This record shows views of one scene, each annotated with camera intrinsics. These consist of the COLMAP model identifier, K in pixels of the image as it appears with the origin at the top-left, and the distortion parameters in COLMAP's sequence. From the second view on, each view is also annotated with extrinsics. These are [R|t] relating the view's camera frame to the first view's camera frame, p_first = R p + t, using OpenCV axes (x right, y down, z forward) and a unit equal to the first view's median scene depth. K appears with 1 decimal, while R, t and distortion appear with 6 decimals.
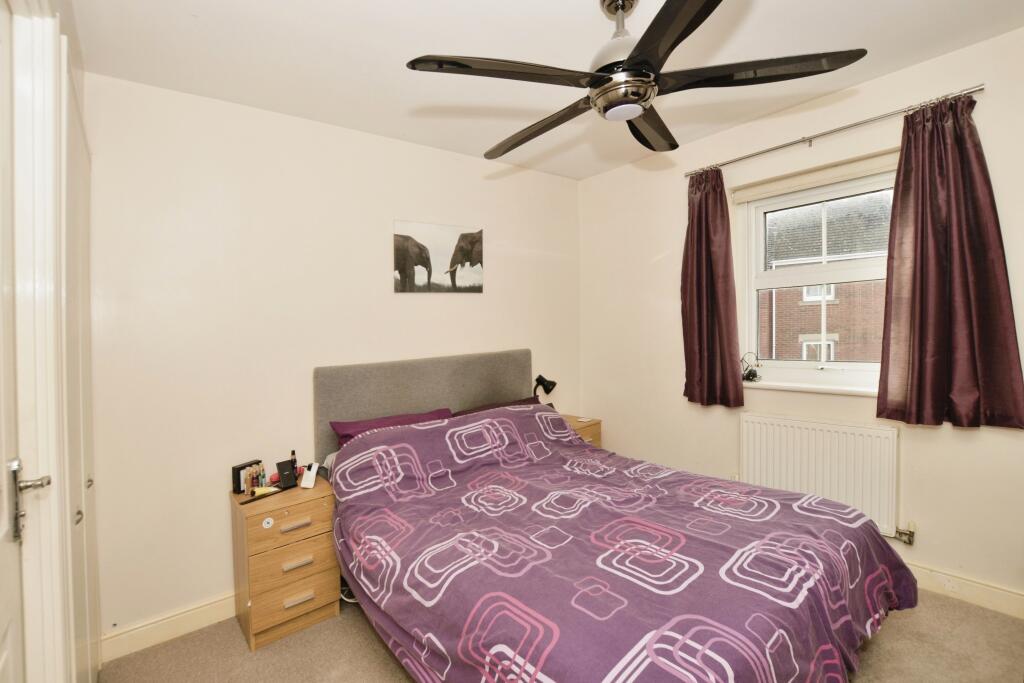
lens RADIAL K [[463.0, 0, 514.7], [0, 463.0, 324.1], [0, 0, 1]] dist [-0.040573, -0.000014]
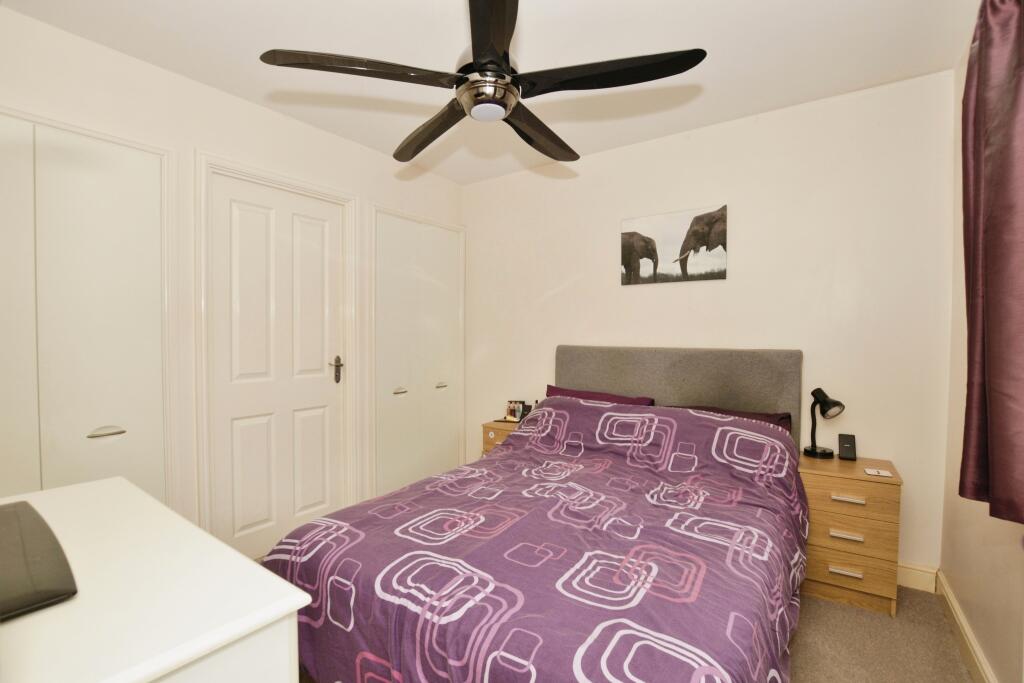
lens RADIAL K [[463.0, 0, 514.7], [0, 463.0, 324.1], [0, 0, 1]] dist [-0.040573, -0.000014]
pose [[0.264335, 0.034746, -0.963805, 0.725068], [-0.009753, 0.999396, 0.033354, -0.009454], [0.964382, 0.000583, 0.264514, 0.441047]]
